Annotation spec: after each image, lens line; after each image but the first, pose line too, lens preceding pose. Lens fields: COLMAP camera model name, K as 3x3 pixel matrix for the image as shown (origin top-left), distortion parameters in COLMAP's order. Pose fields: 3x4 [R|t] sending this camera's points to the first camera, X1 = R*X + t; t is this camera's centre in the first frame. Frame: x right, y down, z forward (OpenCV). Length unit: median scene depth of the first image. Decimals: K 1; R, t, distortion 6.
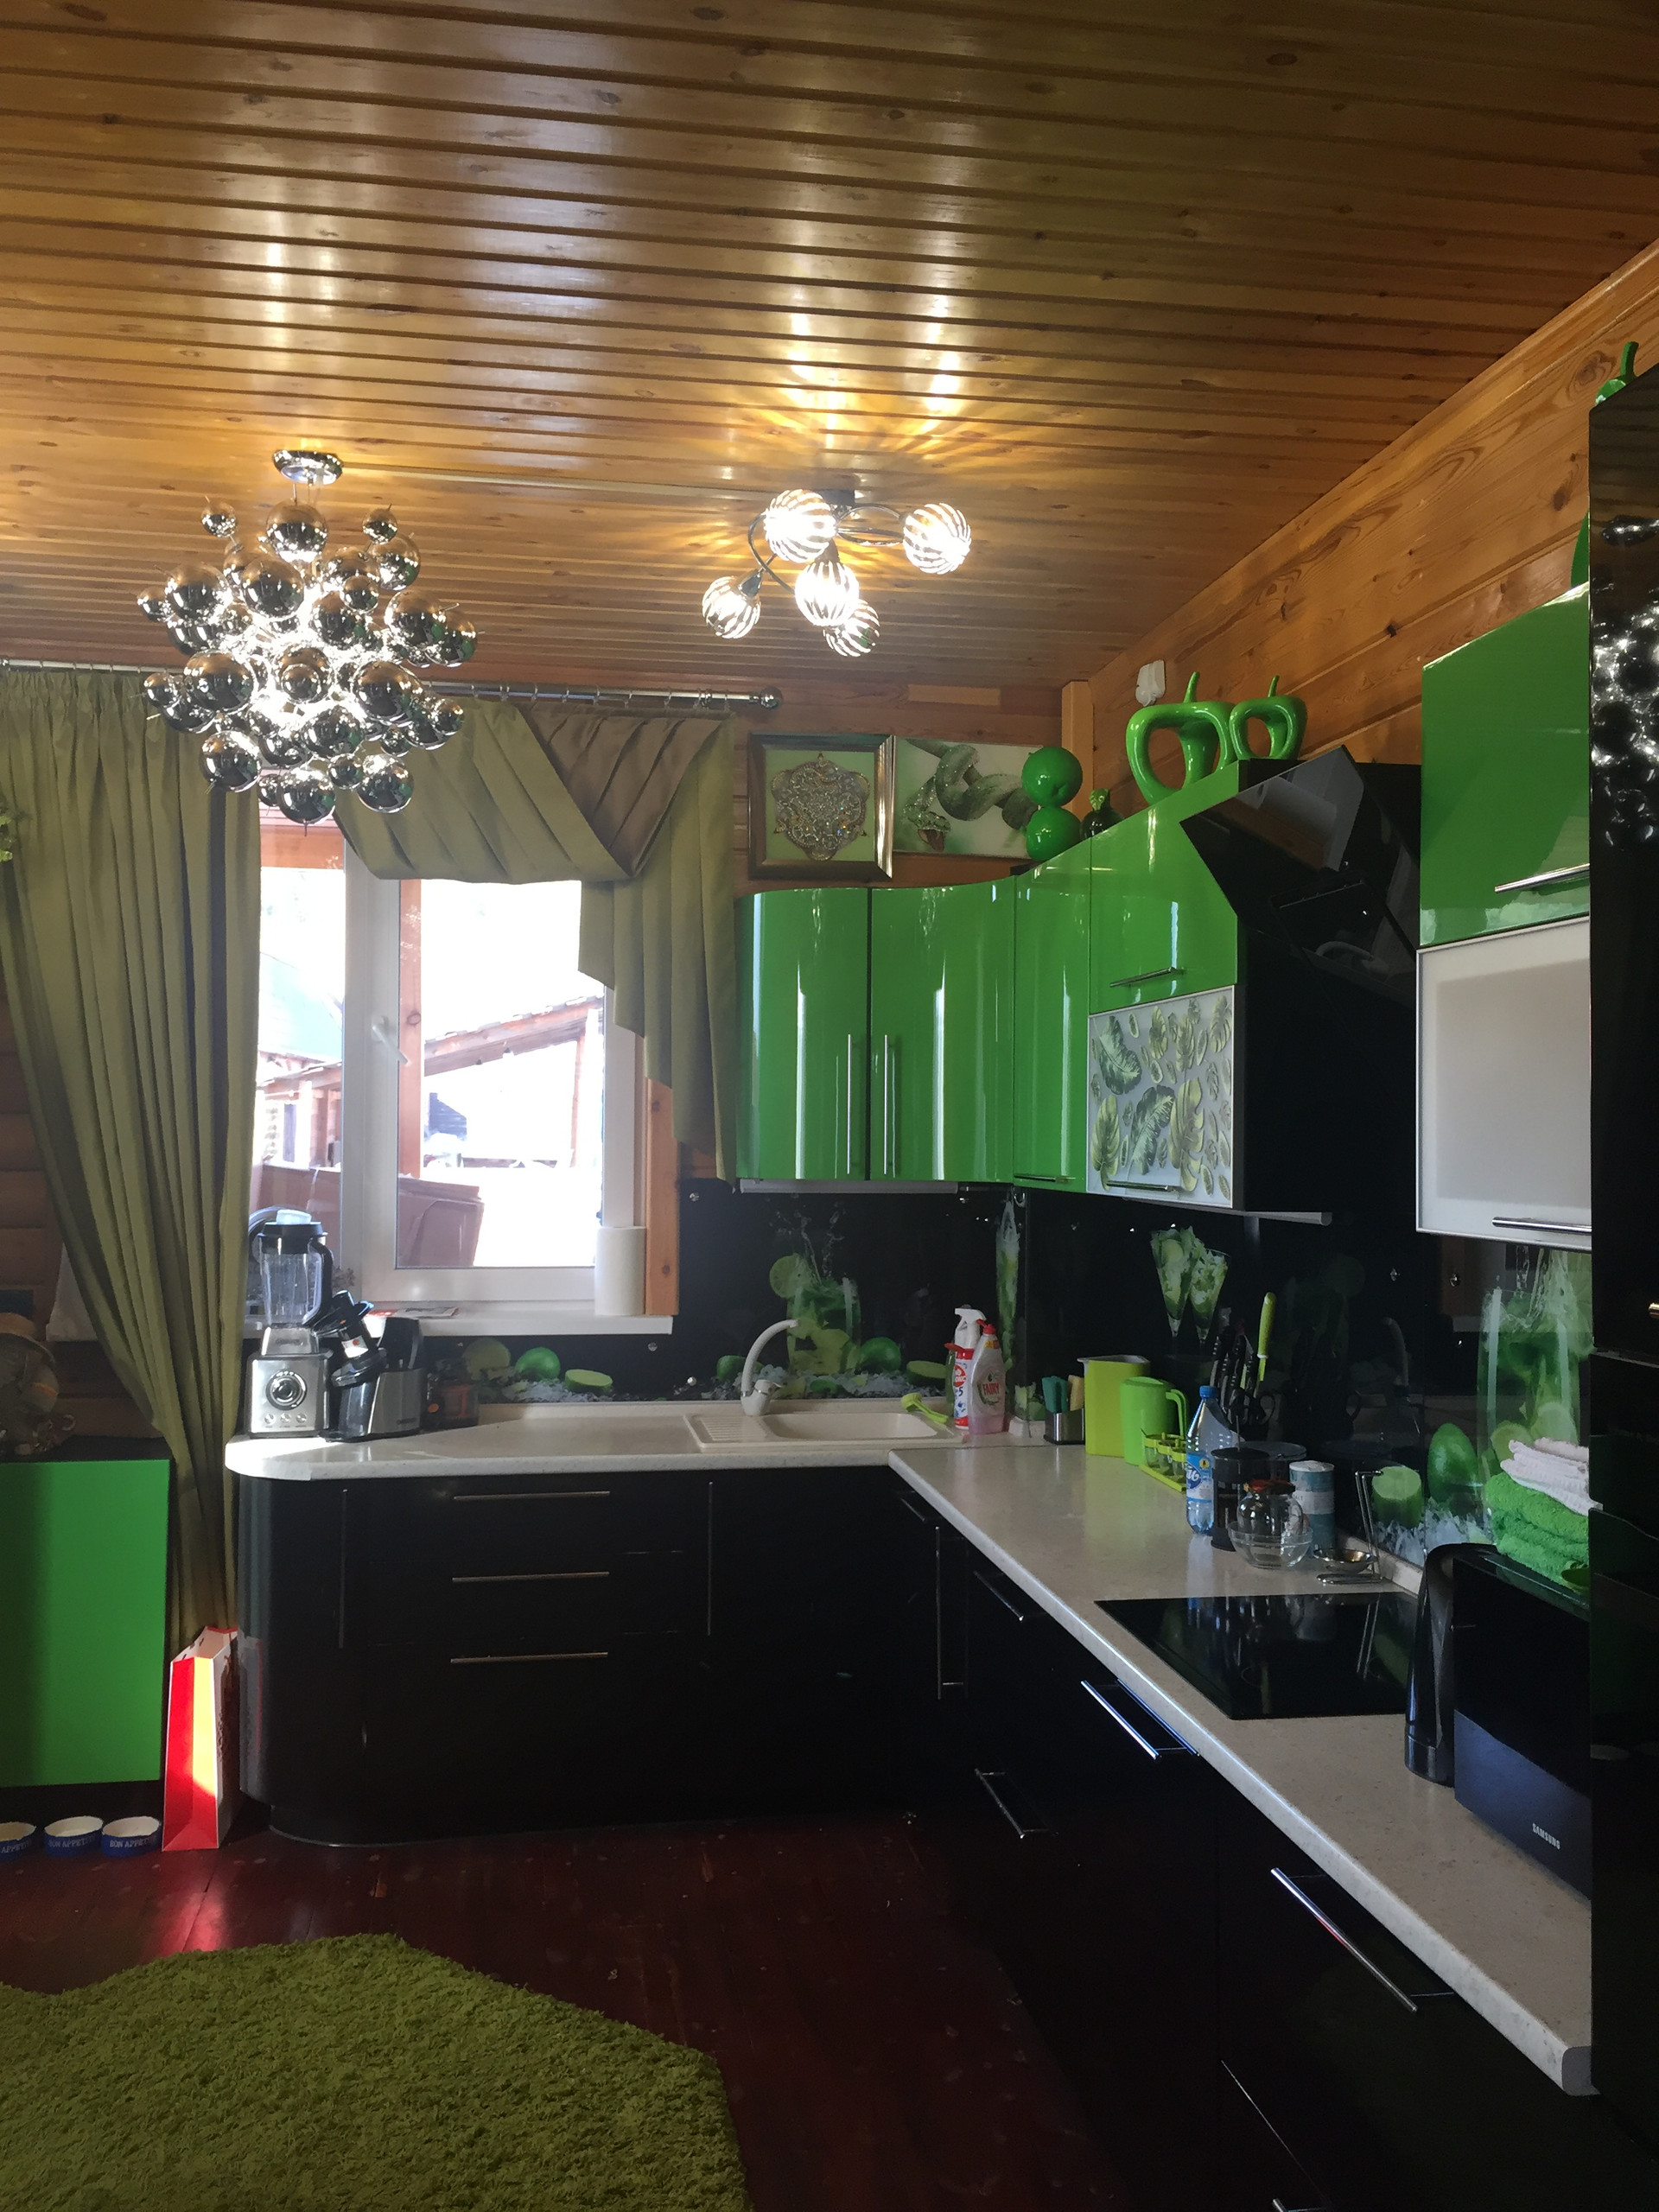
lens RADIAL K [[1956.2, 0, 827.7], [0, 1956.2, 1118.5], [0, 0, 1]] dist [0.103774, -0.097152]
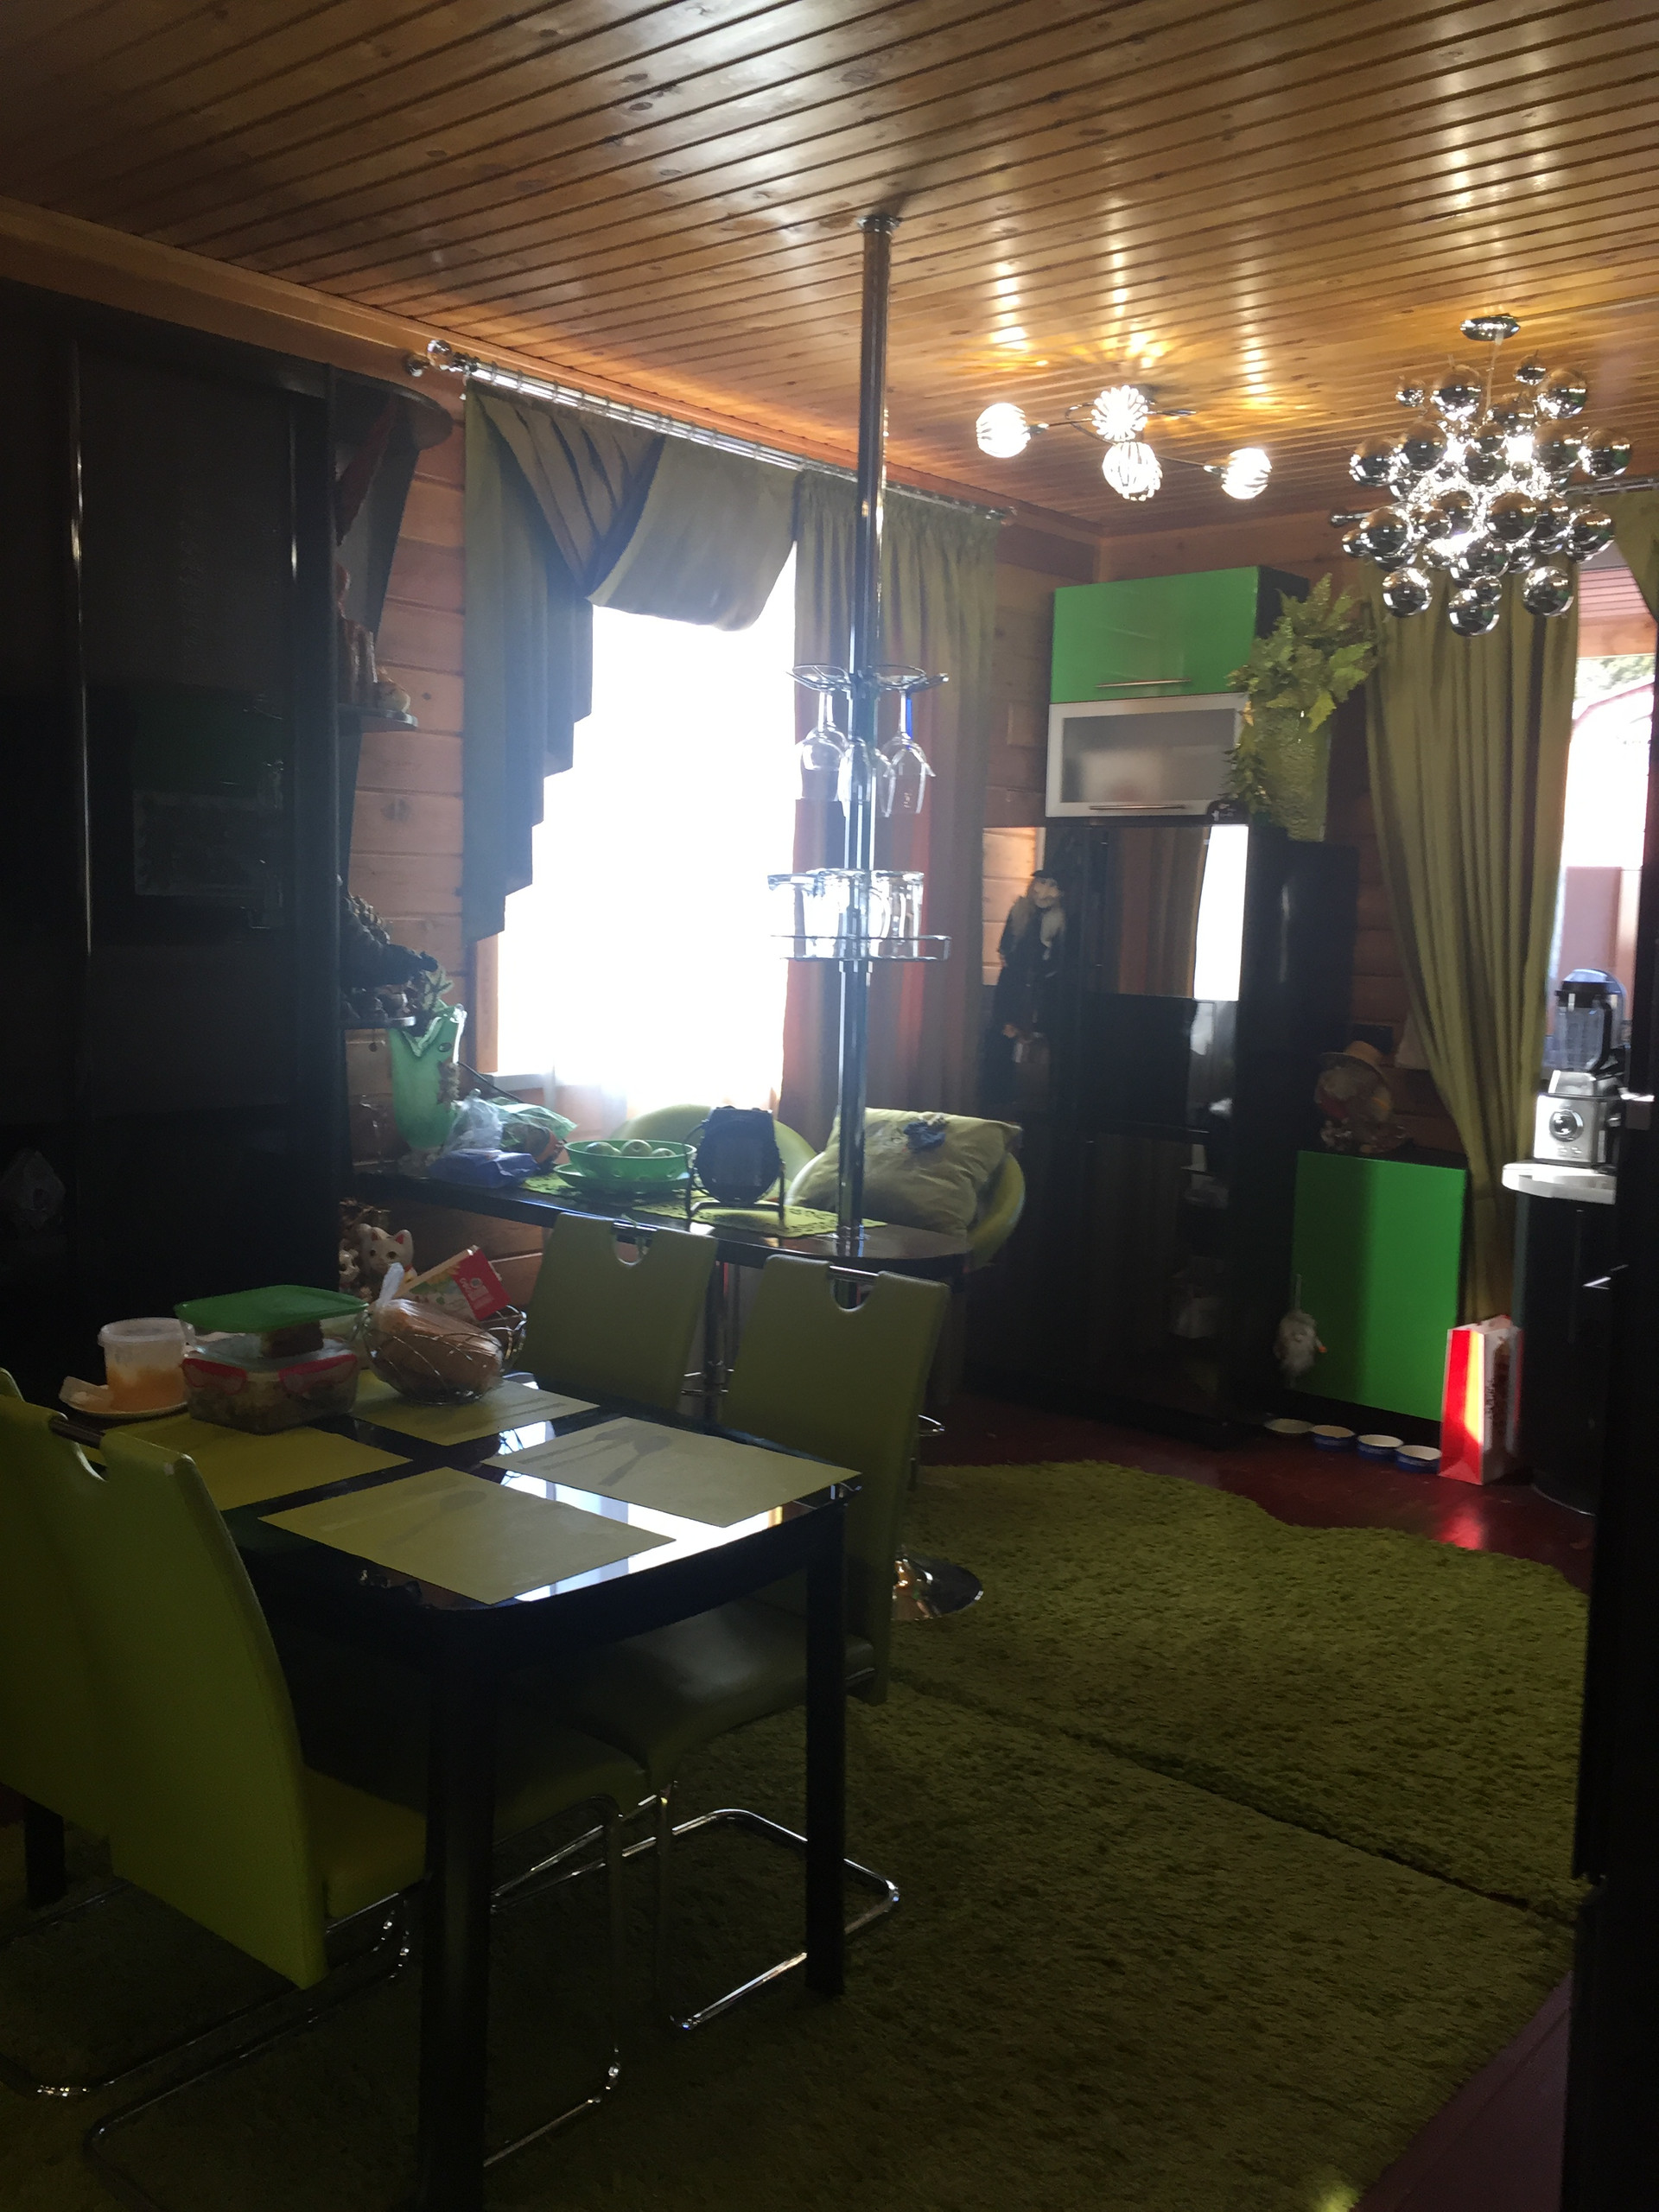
lens RADIAL K [[1956.2, 0, 827.7], [0, 1956.2, 1118.5], [0, 0, 1]] dist [0.103774, -0.097152]
pose [[0.647022, 0.093312, -0.756740, 0.340240], [-0.013680, 0.993744, 0.110840, 0.011812], [0.762349, -0.061363, 0.644250, -0.081304]]
